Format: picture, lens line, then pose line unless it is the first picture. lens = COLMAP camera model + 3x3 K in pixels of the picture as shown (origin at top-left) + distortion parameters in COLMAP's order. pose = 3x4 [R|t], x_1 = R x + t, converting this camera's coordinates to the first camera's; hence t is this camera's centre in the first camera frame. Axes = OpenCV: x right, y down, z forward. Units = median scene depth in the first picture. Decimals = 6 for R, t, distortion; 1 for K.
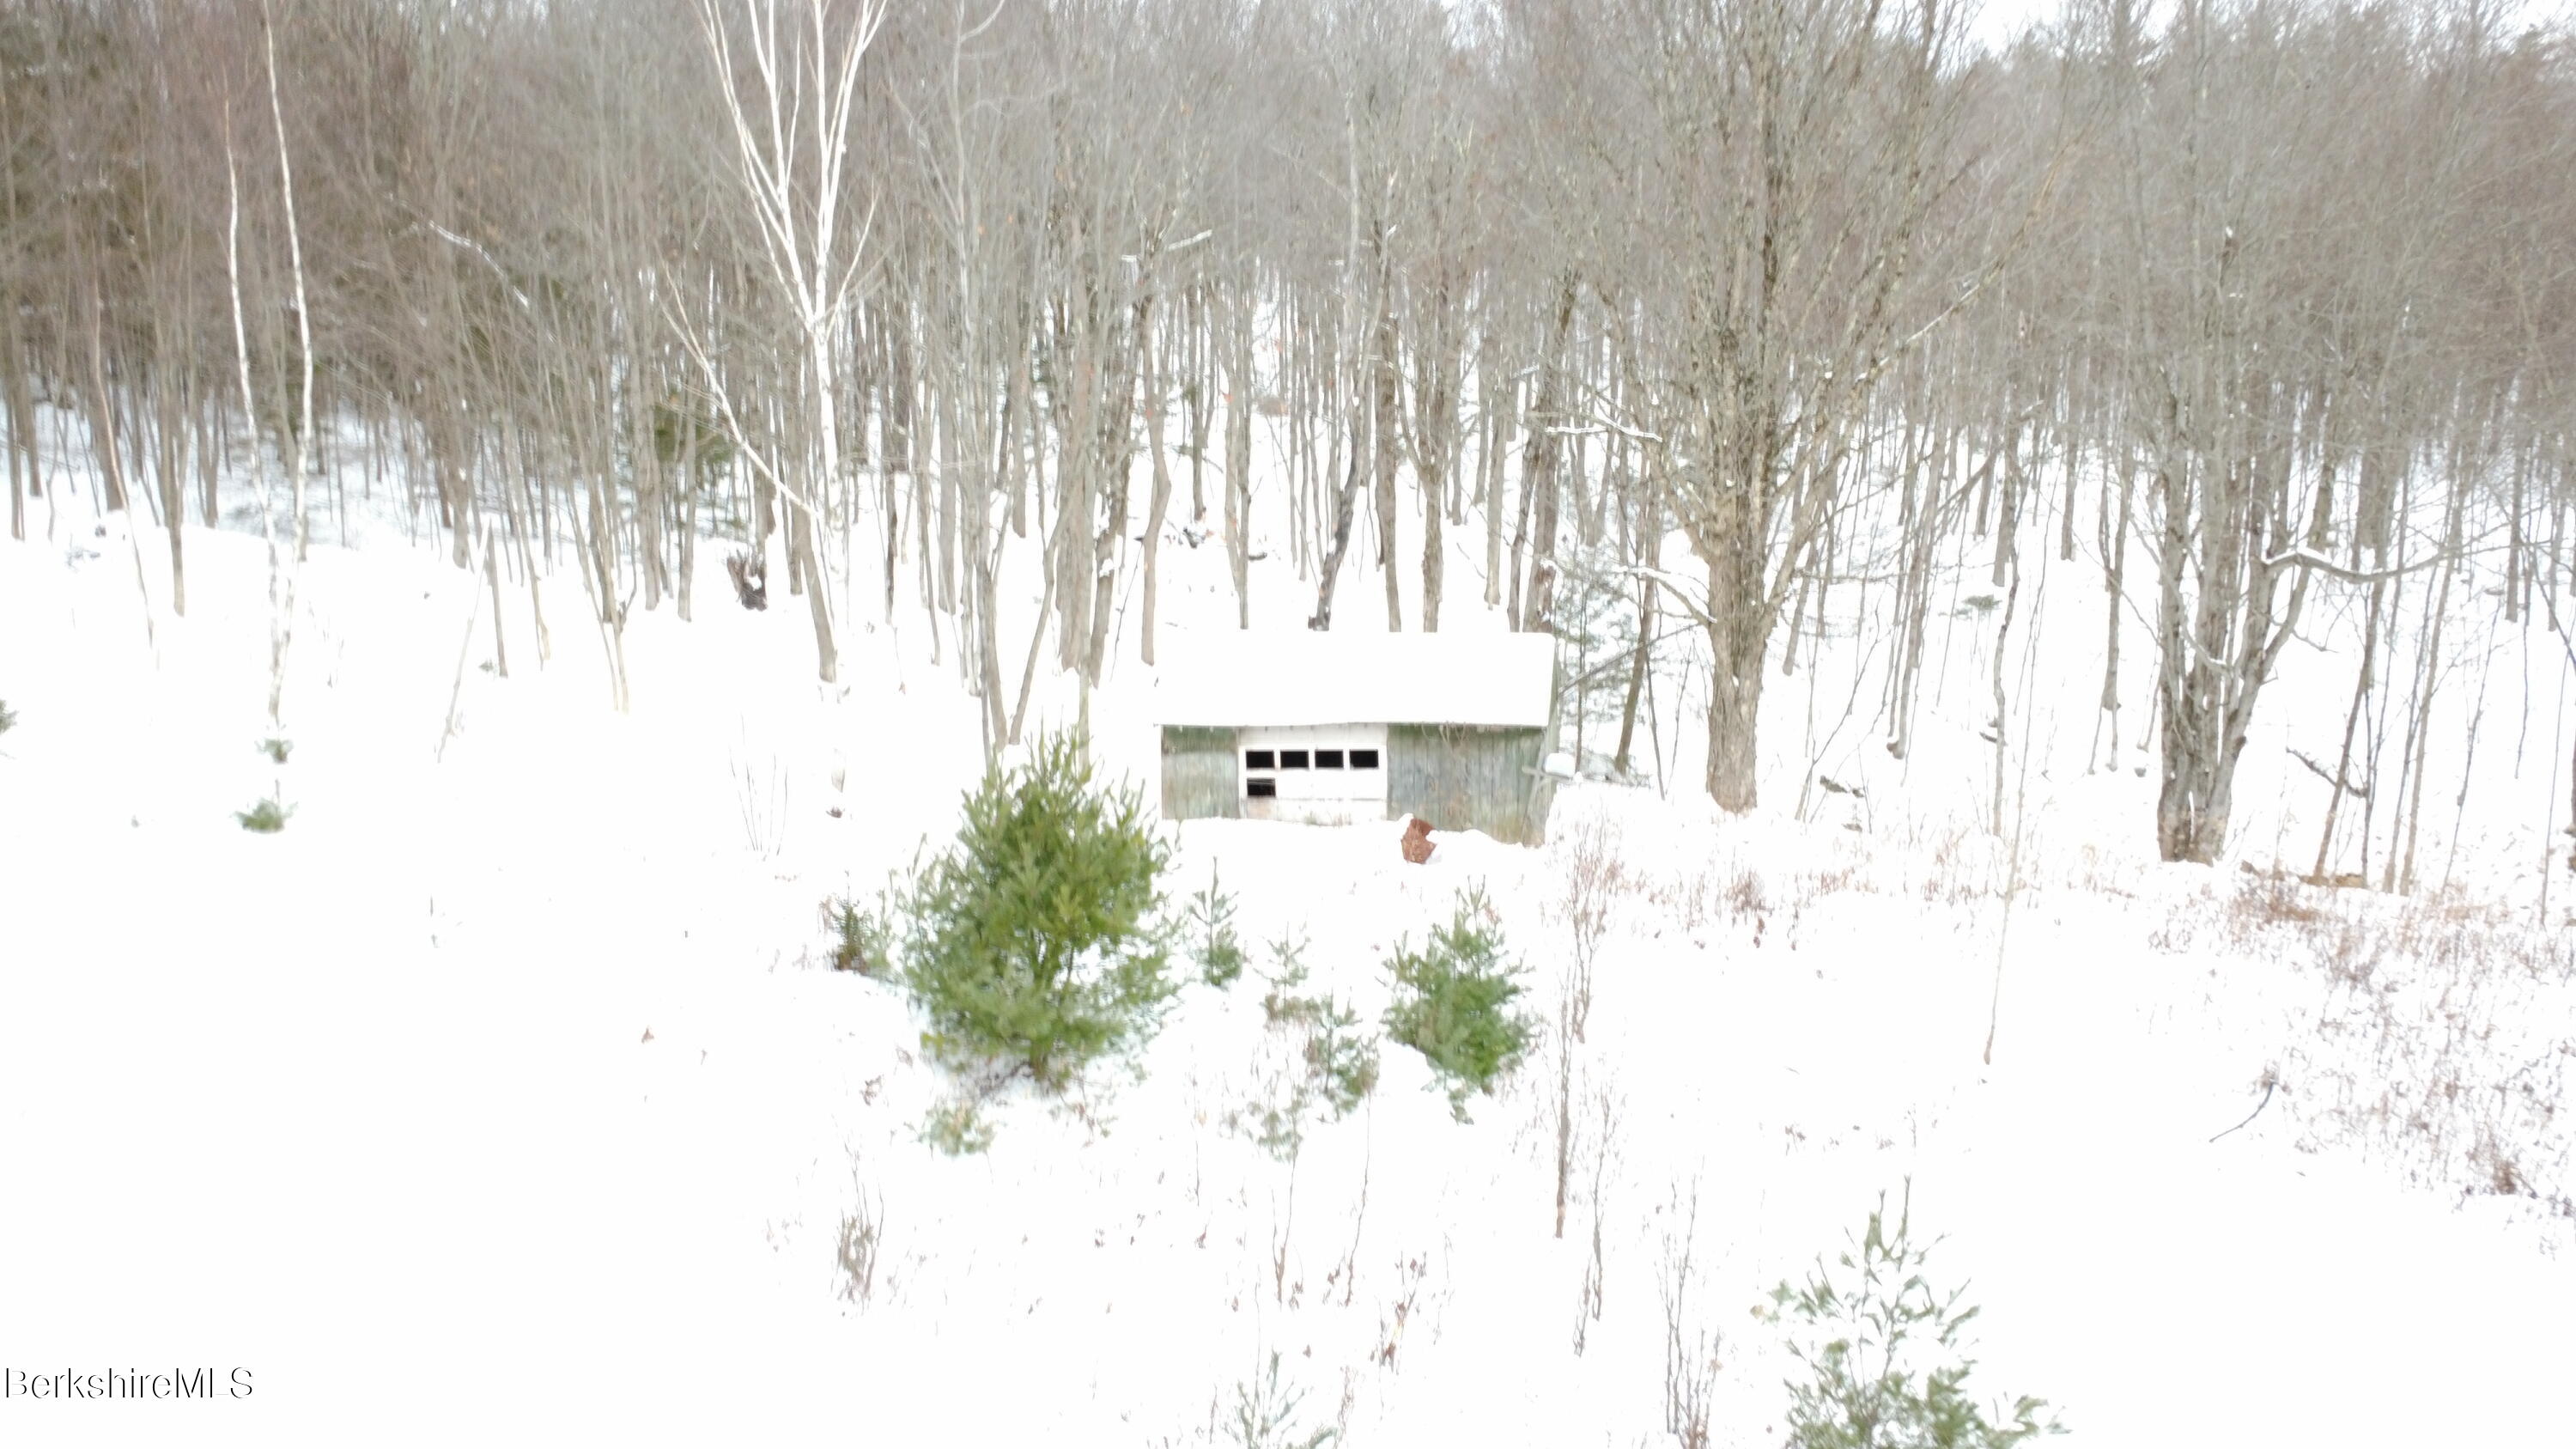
lens RADIAL K [[1905.5, 0, 1300.7], [0, 1905.5, 726.0], [0, 0, 1]] dist [0.004470, 0.006973]
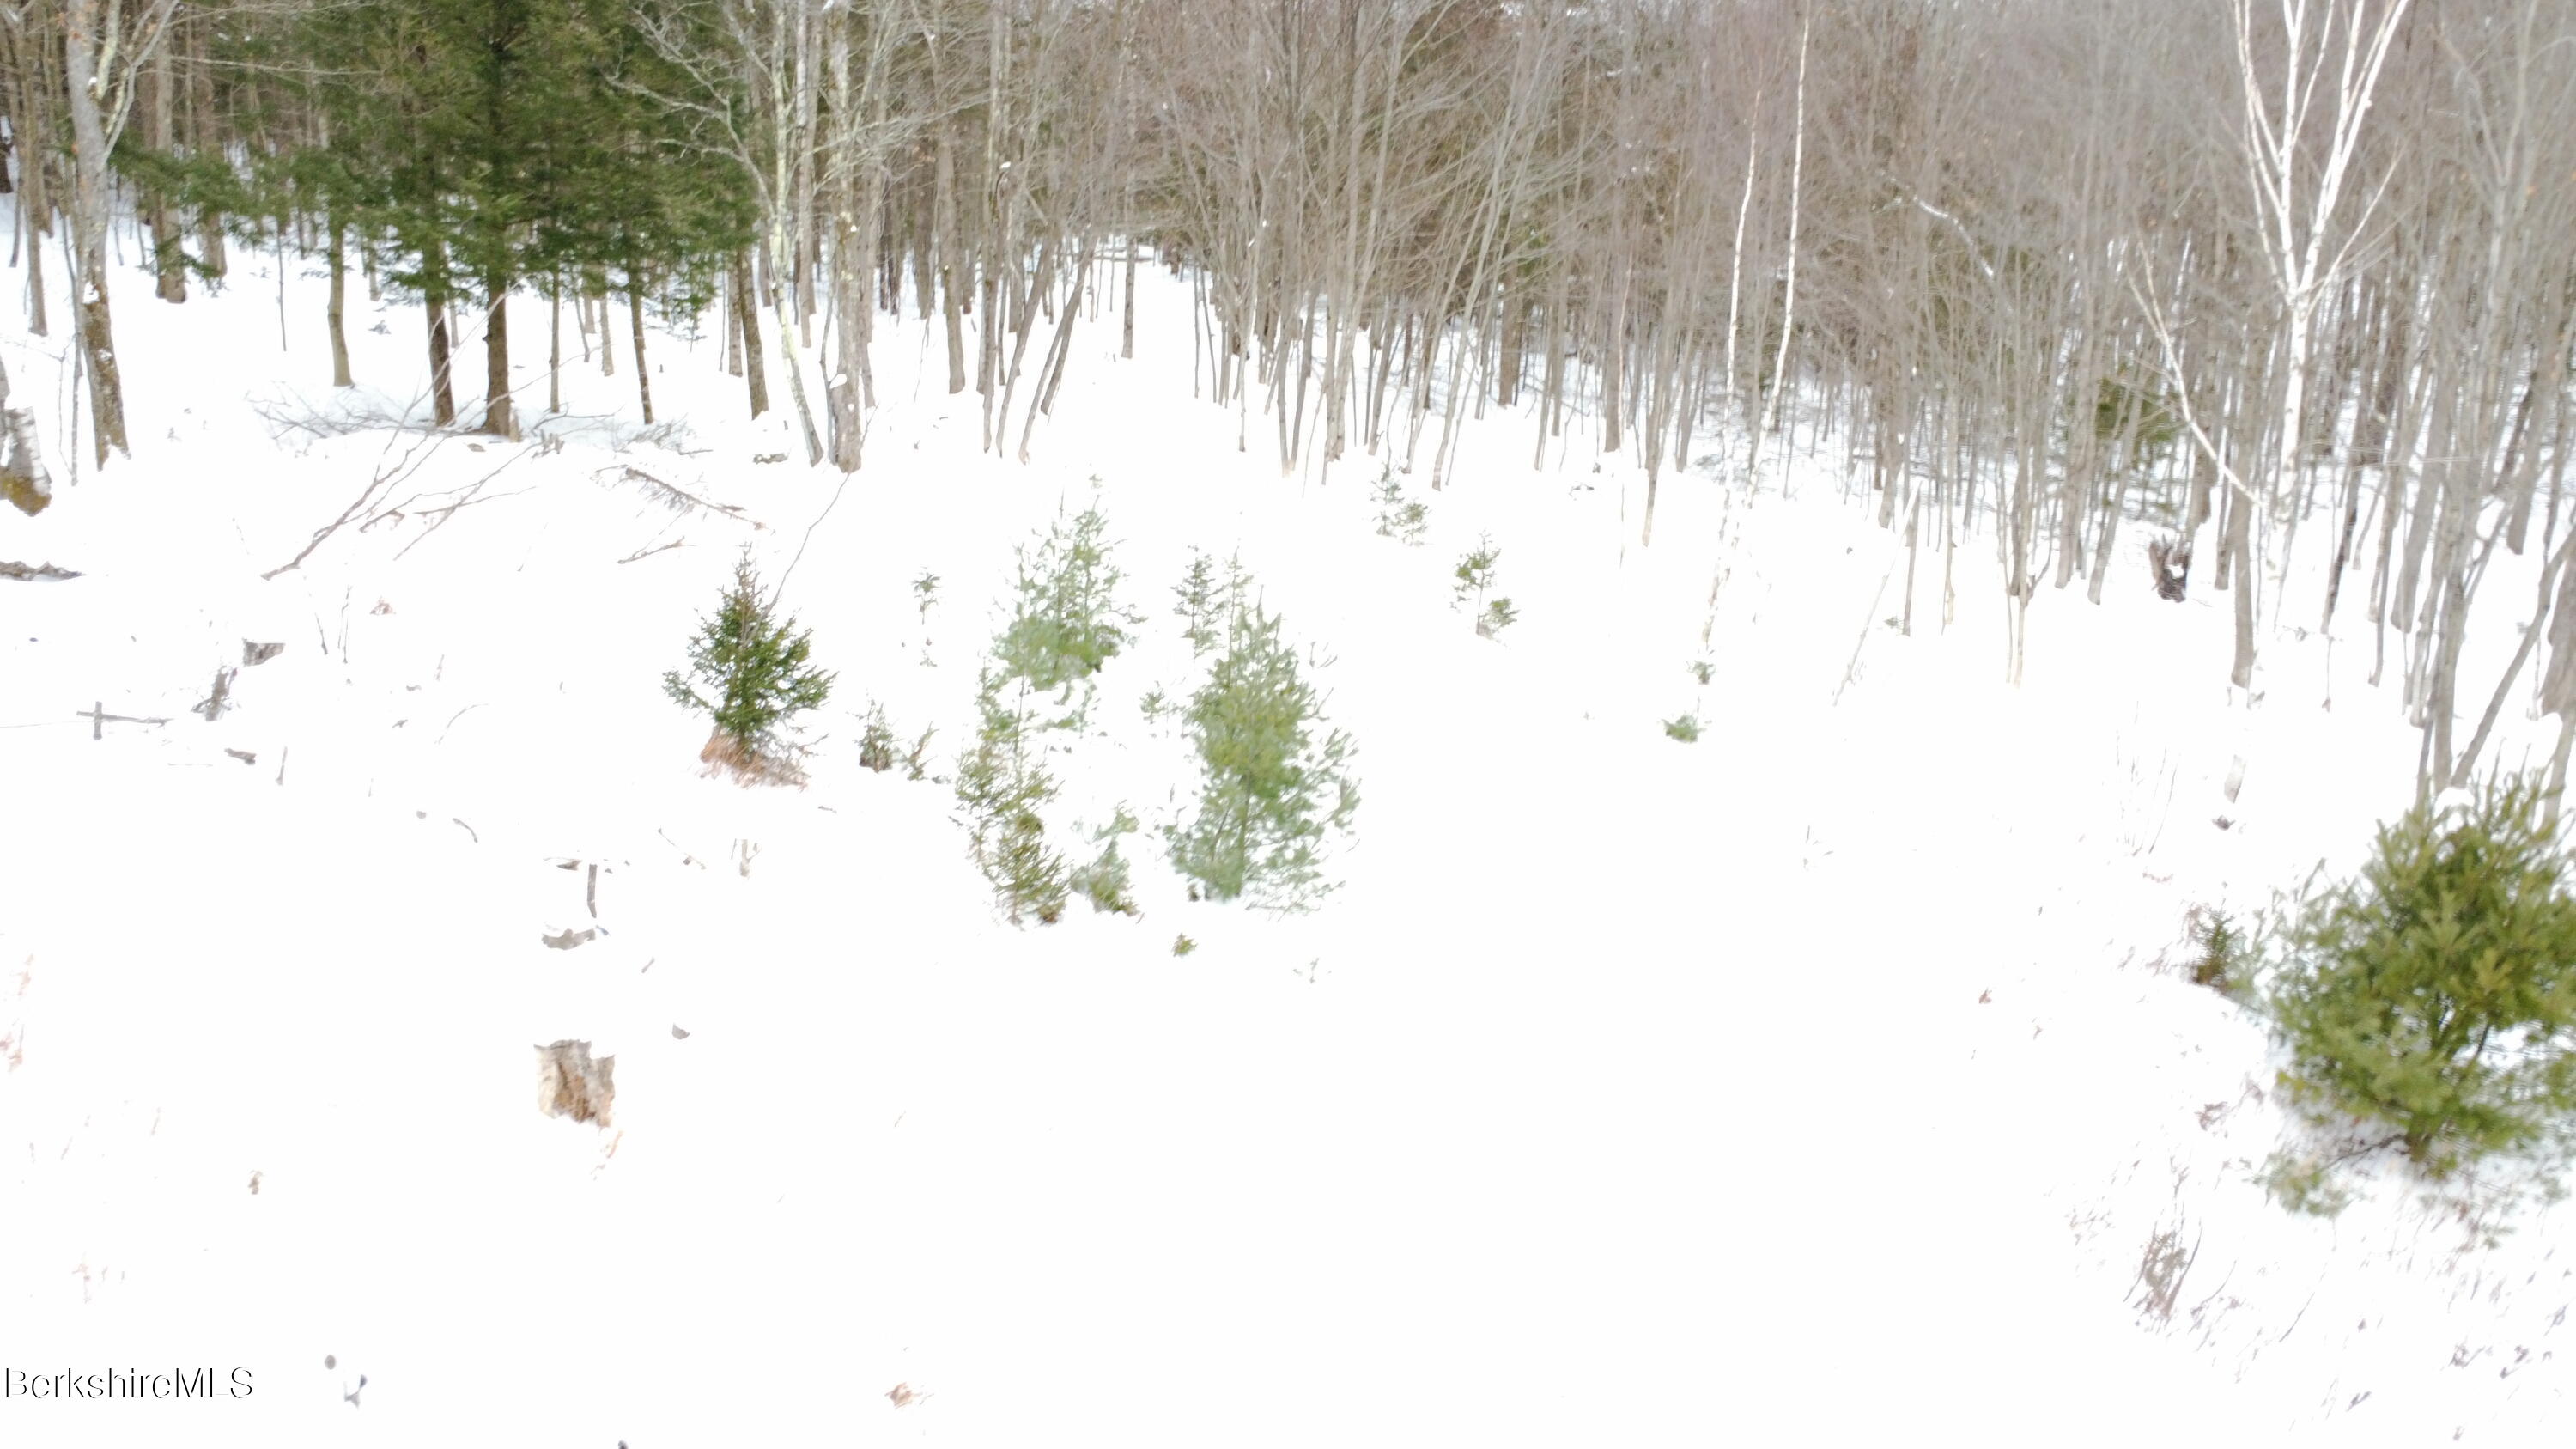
lens RADIAL K [[1905.5, 0, 1288.9], [0, 1905.5, 726.4], [0, 0, 1]] dist [0.004470, 0.006973]
pose [[0.751443, 0.158582, -0.640457, 0.002522], [-0.149303, 0.986377, 0.069058, 0.002239], [0.642684, 0.043729, 0.764883, -0.008686]]
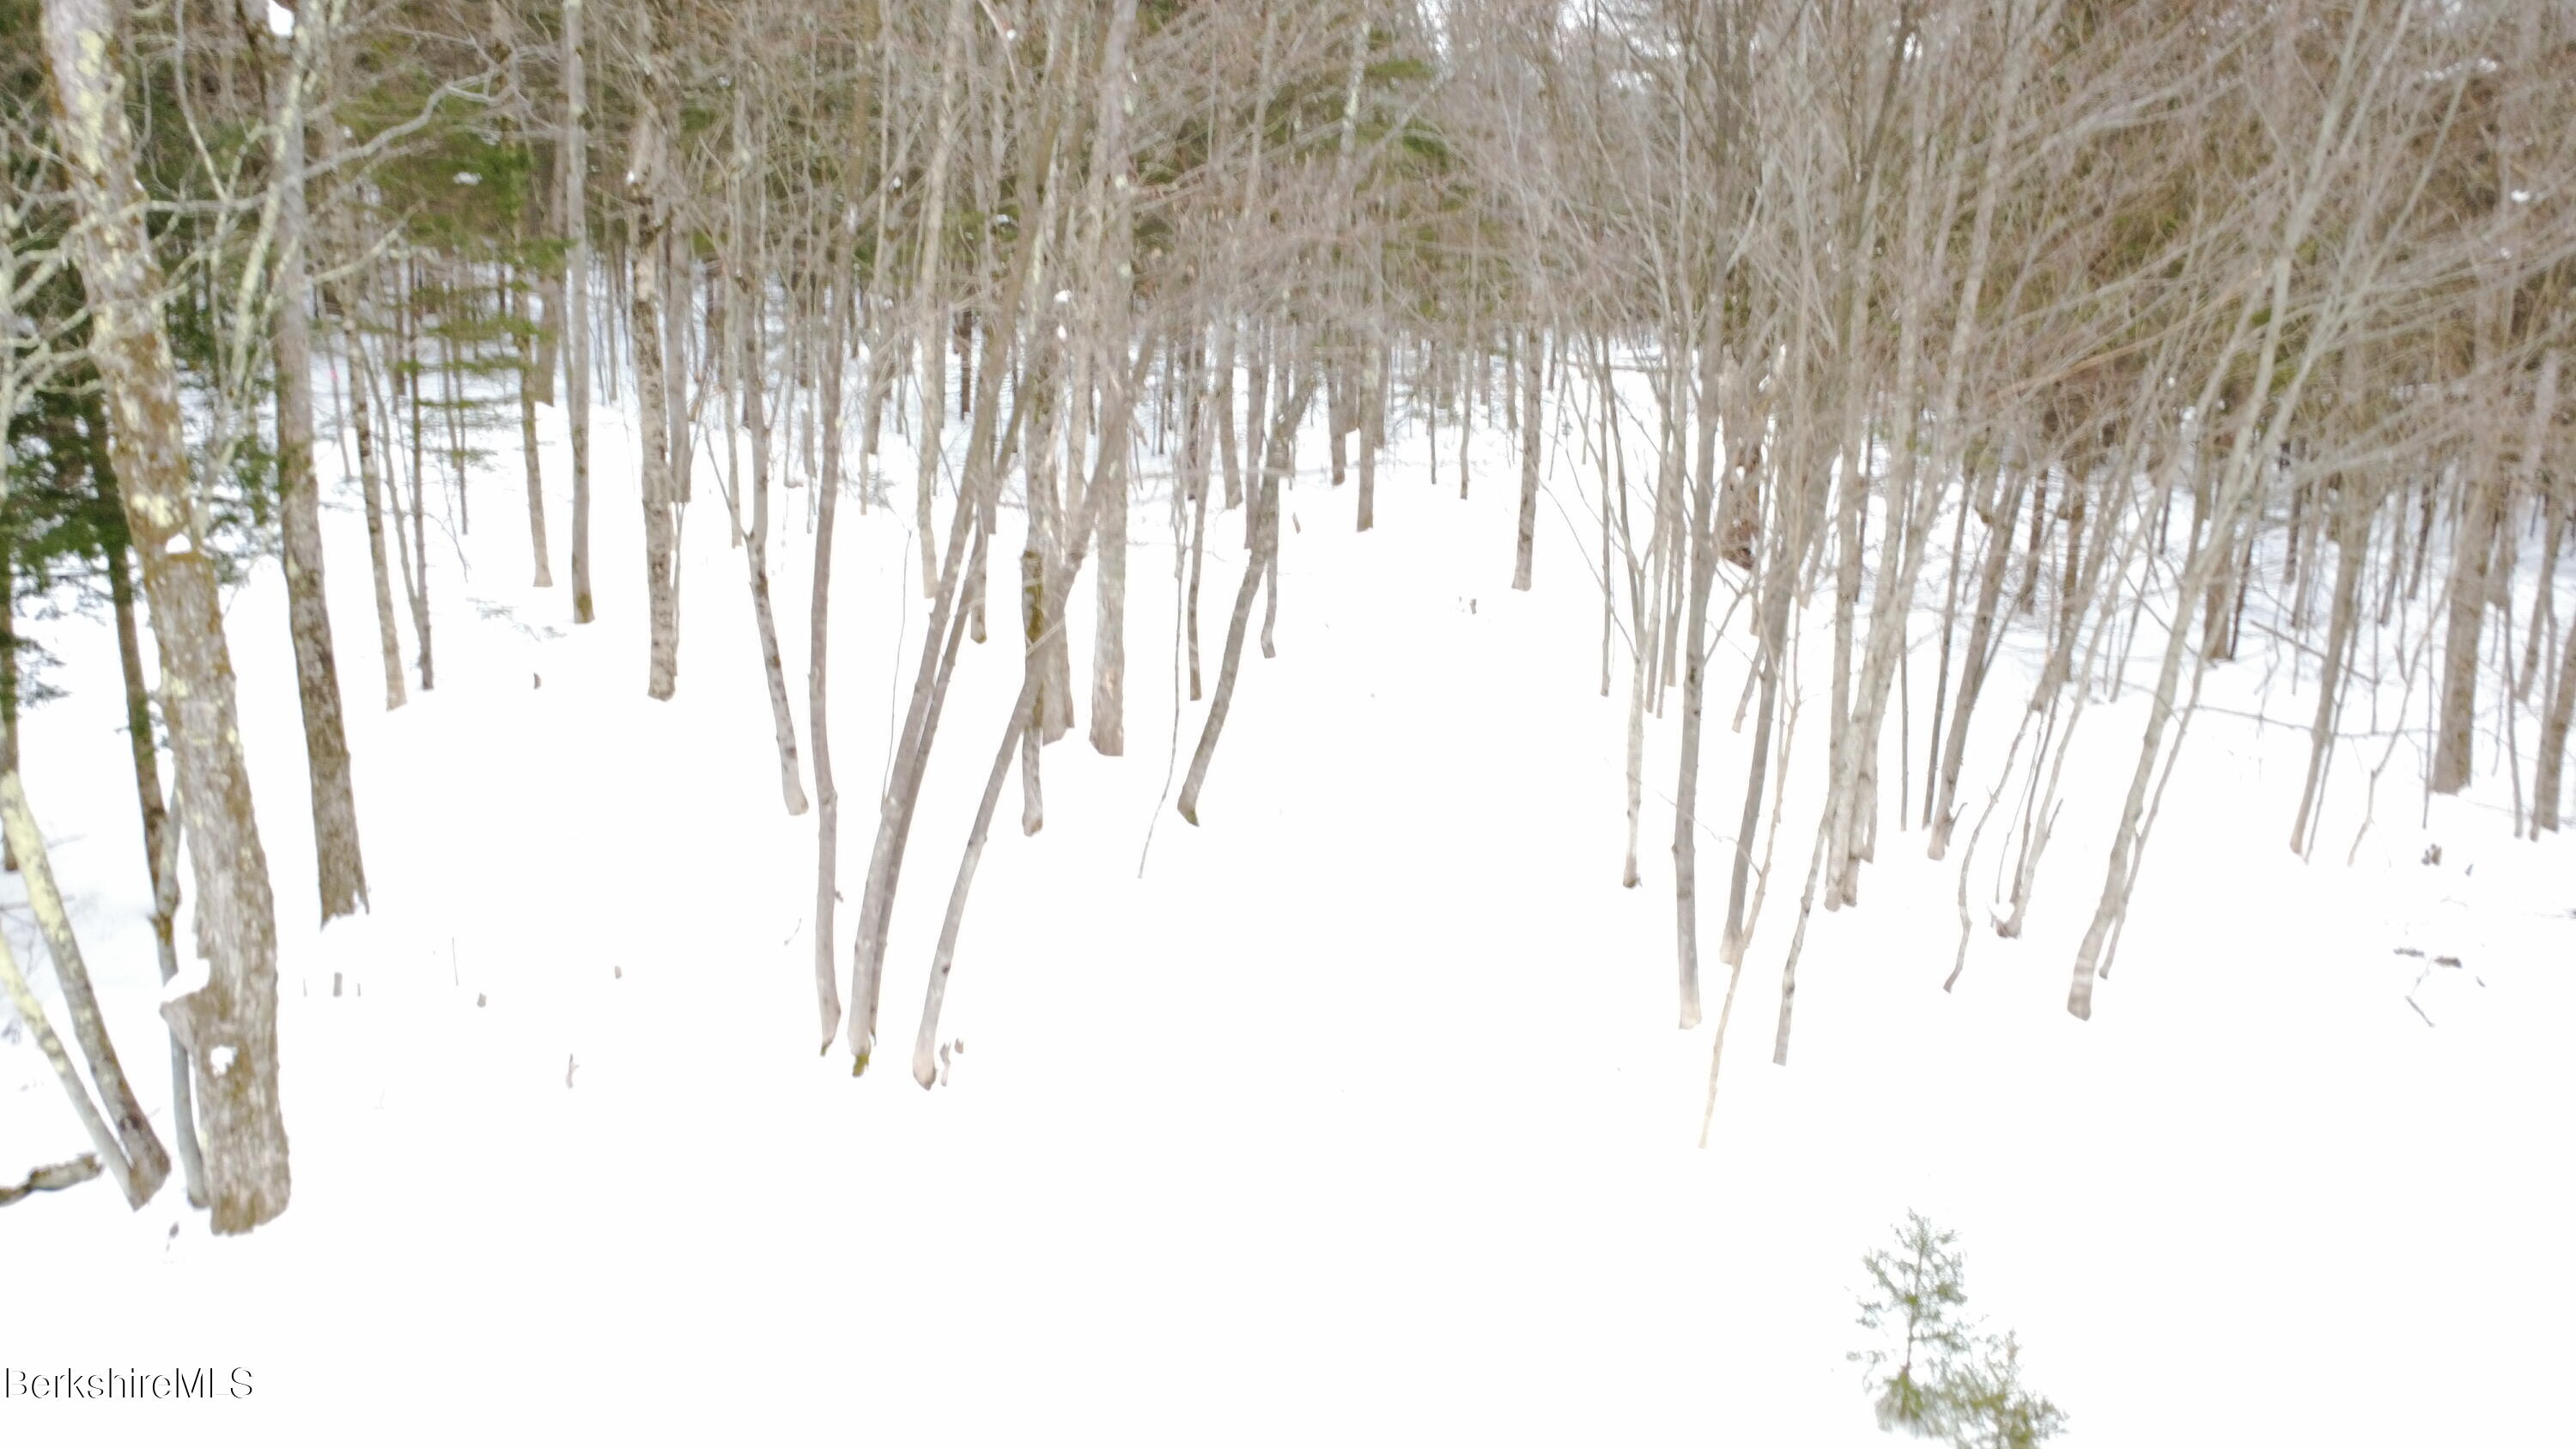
lens RADIAL K [[1905.5, 0, 1285.0], [0, 1905.5, 728.0], [0, 0, 1]] dist [0.004470, 0.006973]
pose [[0.507864, 0.165748, -0.845341, -0.318287], [-0.180851, 0.979960, 0.083492, -0.121402], [0.842239, 0.110478, 0.527662, 0.392363]]
